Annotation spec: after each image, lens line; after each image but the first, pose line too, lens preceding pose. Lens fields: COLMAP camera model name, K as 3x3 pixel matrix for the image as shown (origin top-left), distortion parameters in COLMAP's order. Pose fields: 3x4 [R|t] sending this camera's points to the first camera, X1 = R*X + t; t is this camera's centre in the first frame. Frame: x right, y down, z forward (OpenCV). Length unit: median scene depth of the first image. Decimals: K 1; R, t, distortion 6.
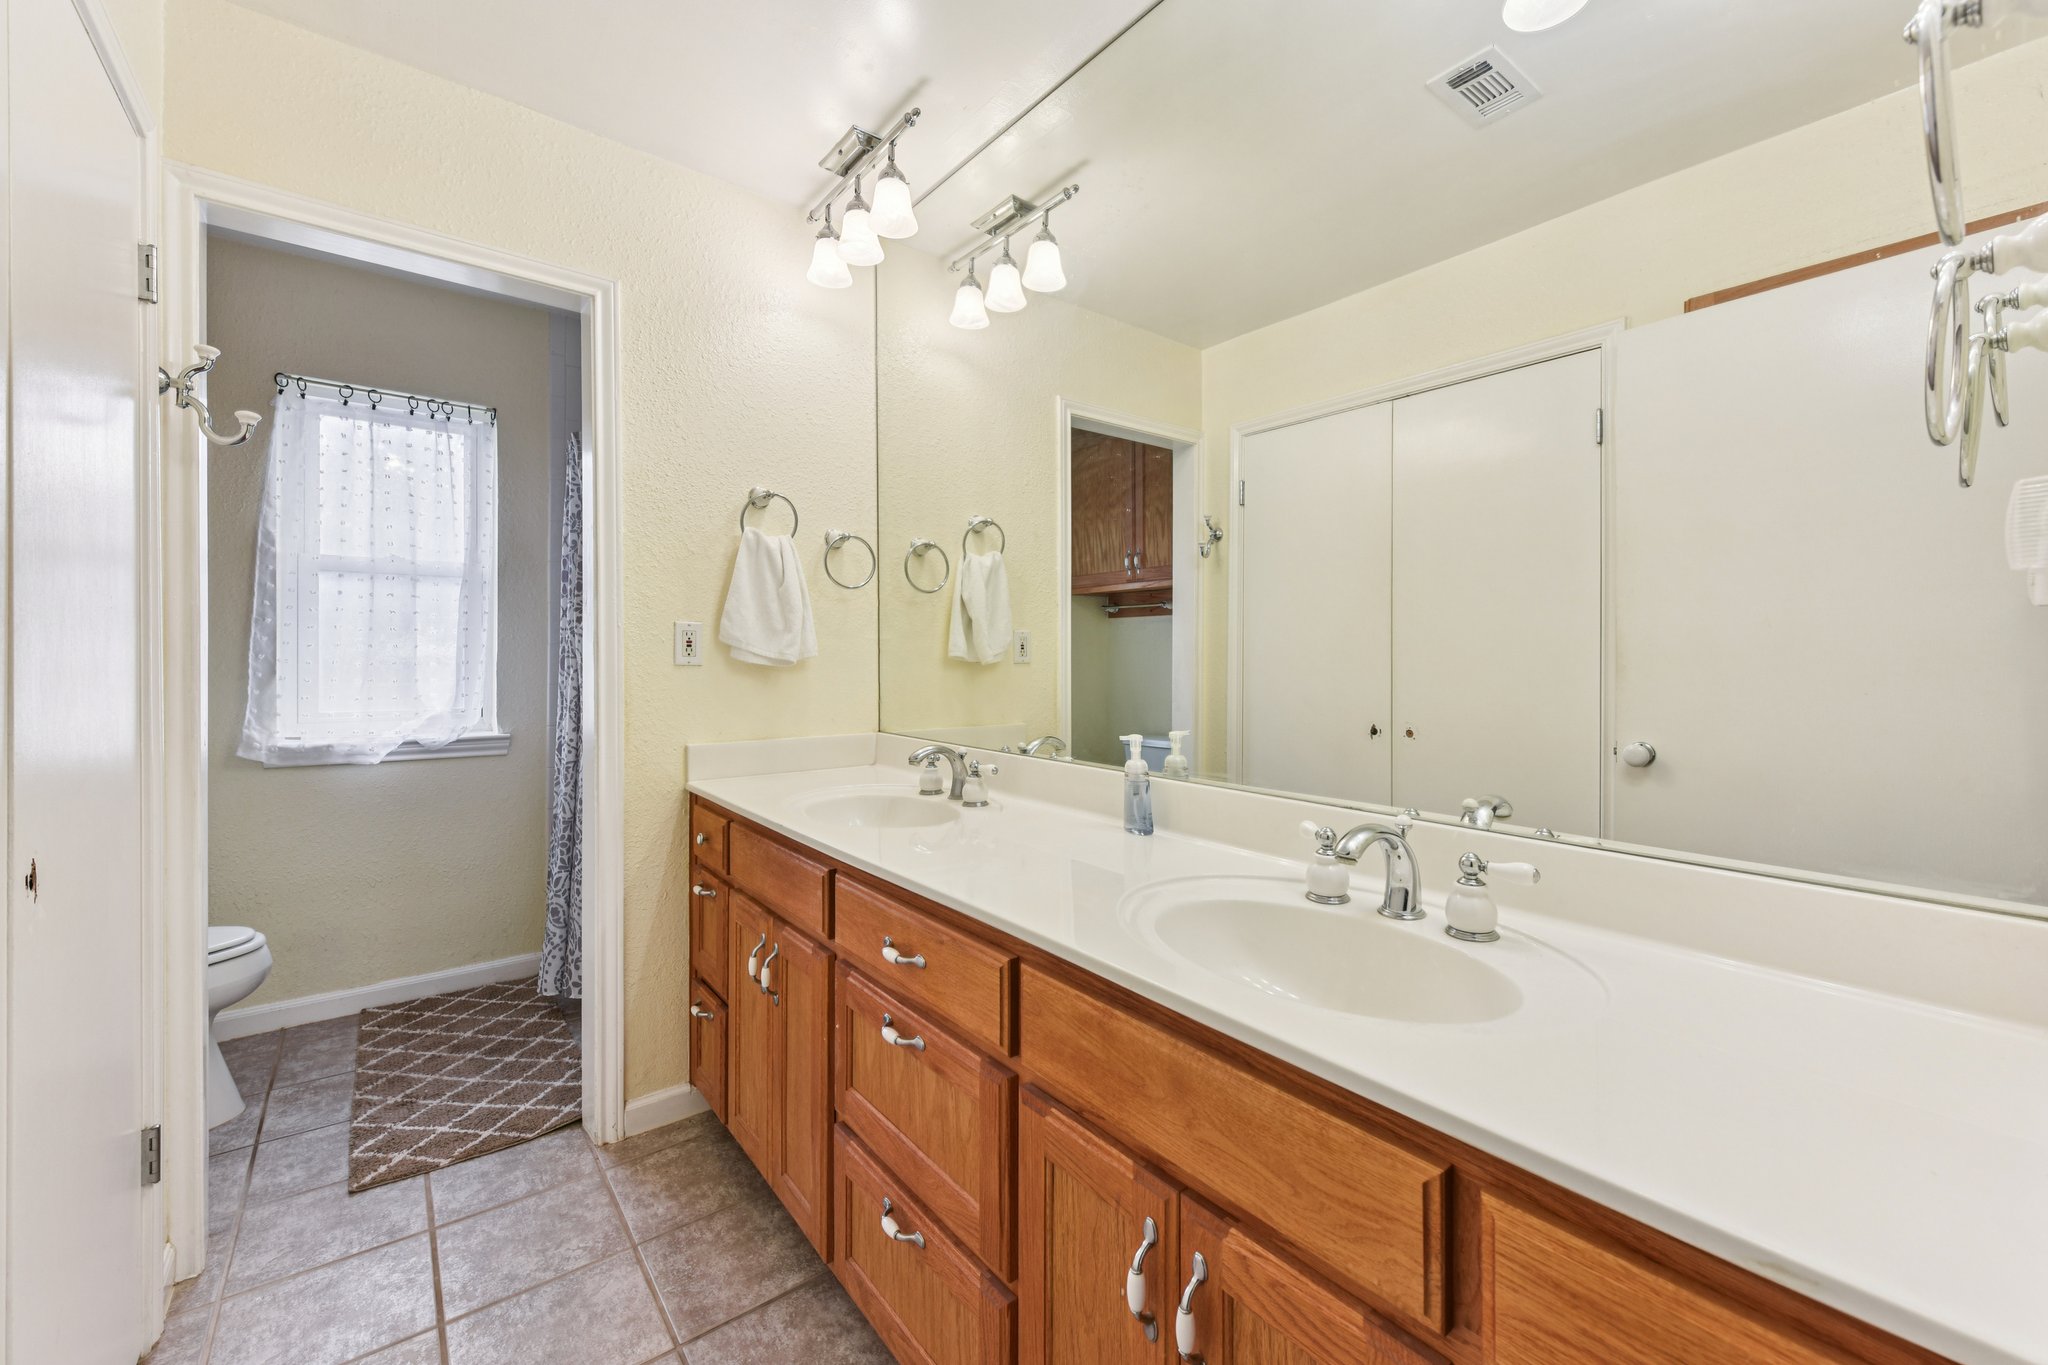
lens RADIAL K [[804.9, 0, 1041.9], [0, 804.9, 664.0], [0, 0, 1]] dist [0.000847, 0.000189]
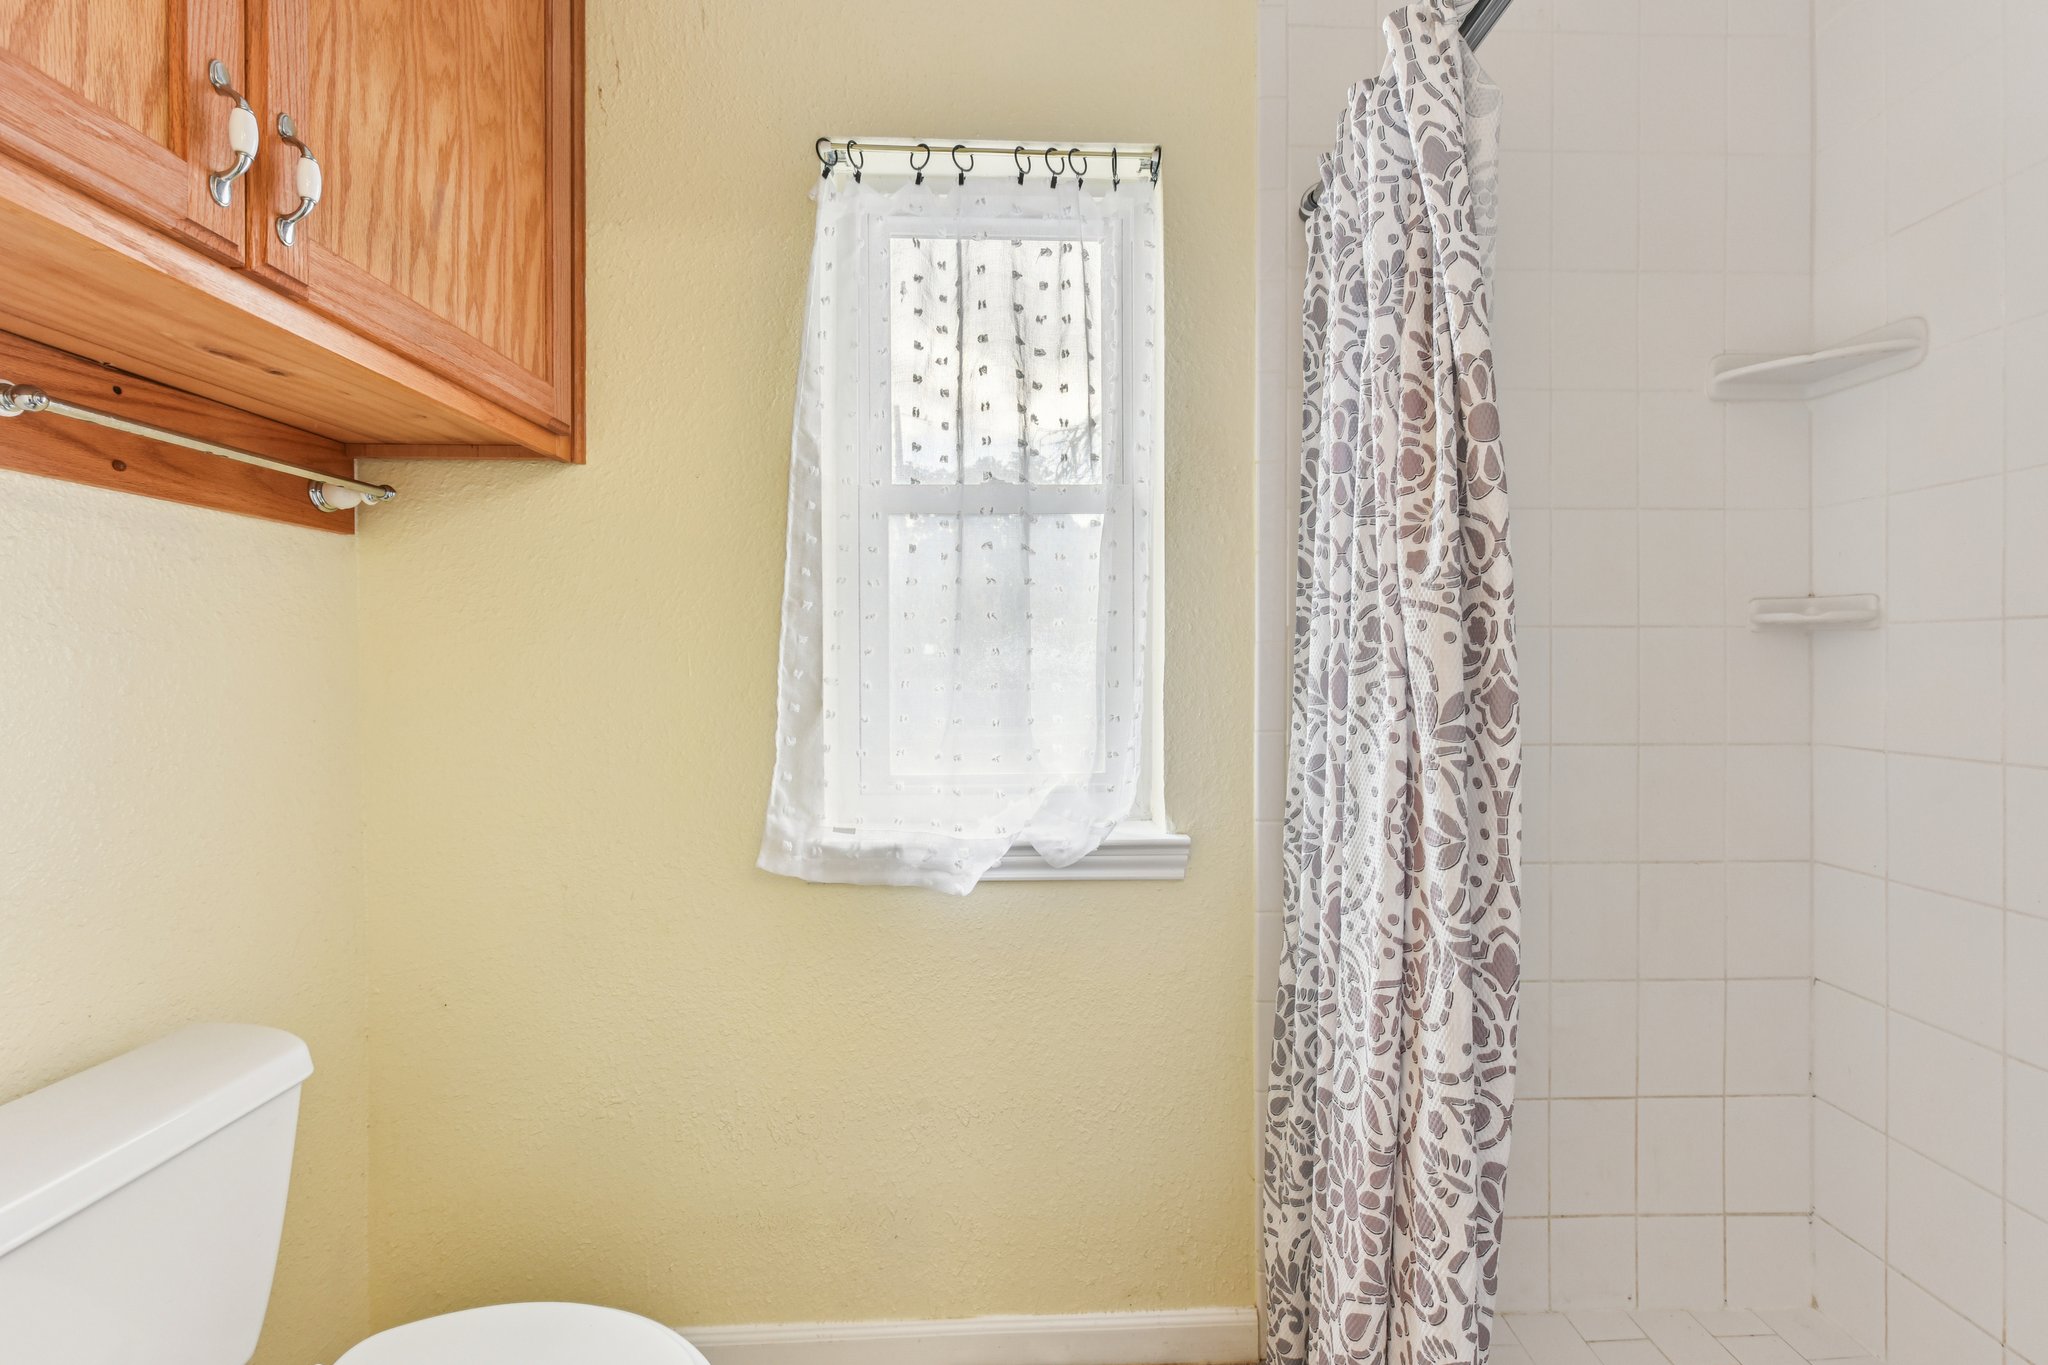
lens RADIAL K [[804.9, 0, 1026.3], [0, 804.9, 670.6], [0, 0, 1]] dist [0.000847, 0.000189]
pose [[0.787989, -0.000349, -0.615689, -0.499358], [0.005200, 0.999968, 0.006088, -0.013036], [0.615667, -0.007999, 0.787966, 0.641330]]
